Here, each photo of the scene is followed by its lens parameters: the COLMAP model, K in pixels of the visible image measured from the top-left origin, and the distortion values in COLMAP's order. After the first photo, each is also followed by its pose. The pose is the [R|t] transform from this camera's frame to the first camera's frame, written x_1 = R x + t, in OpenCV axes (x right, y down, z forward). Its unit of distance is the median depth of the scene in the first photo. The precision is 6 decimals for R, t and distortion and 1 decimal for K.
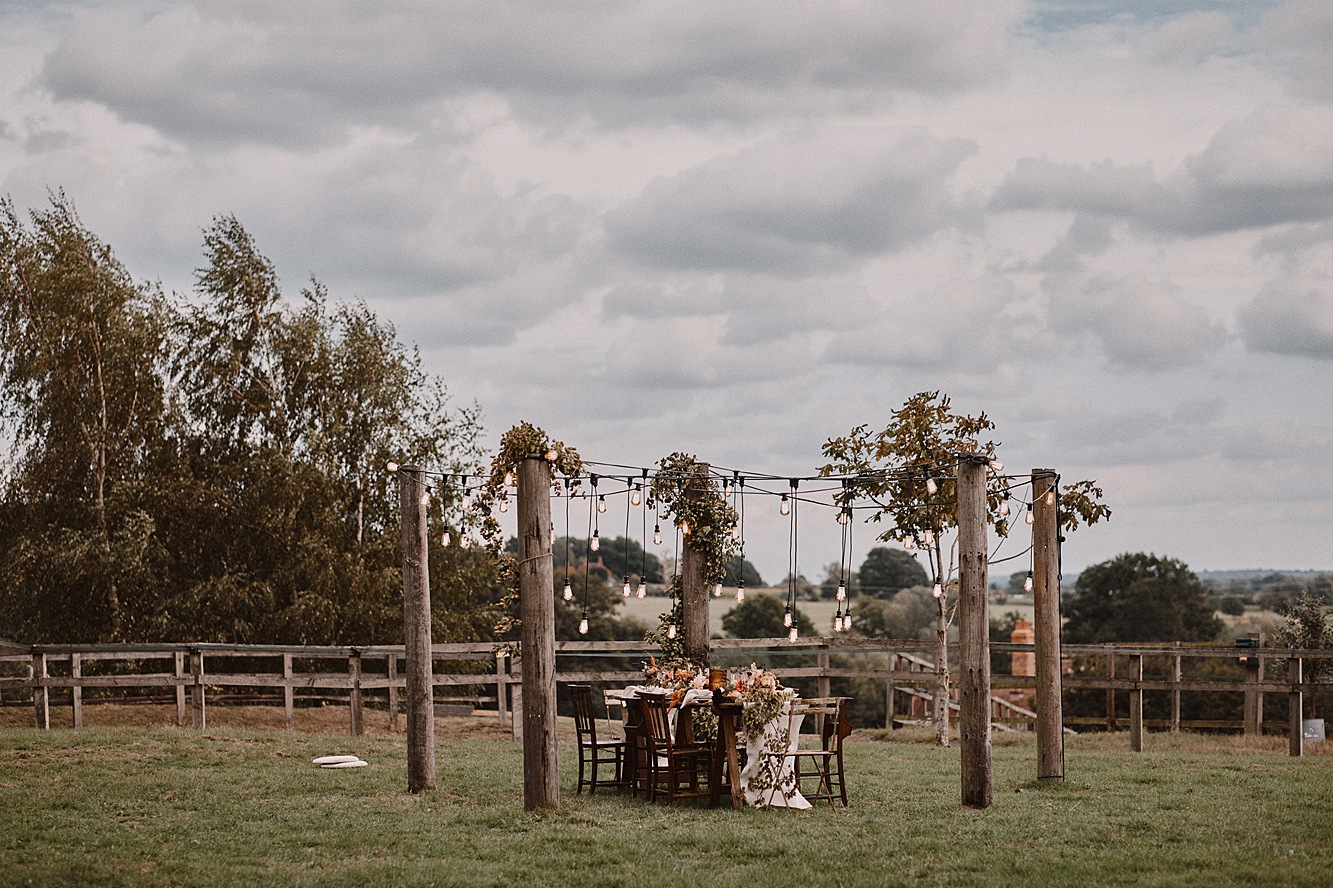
lens RADIAL K [[3076.3, 0, 667.4], [0, 3076.3, 436.8], [0, 0, 1]] dist [0.020223, 0.000000]
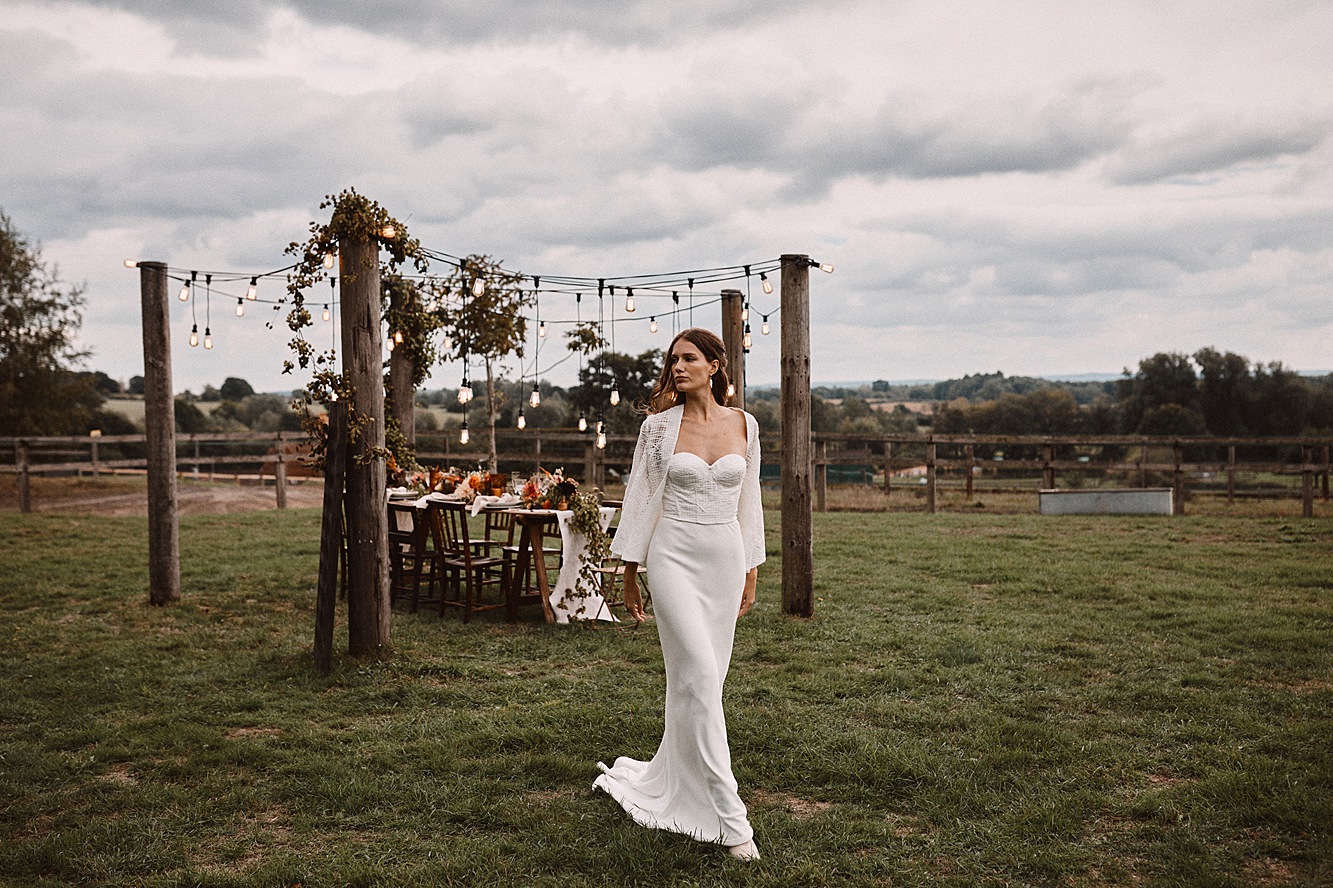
lens RADIAL K [[1410.8, 0, 657.8], [0, 1410.8, 431.8], [0, 0, 1]] dist [-0.017801, 0.000000]
pose [[0.934830, -0.004350, 0.355068, -0.085749], [-0.021809, 0.997334, 0.069636, 0.026401], [-0.354424, -0.072841, 0.932243, 0.502512]]
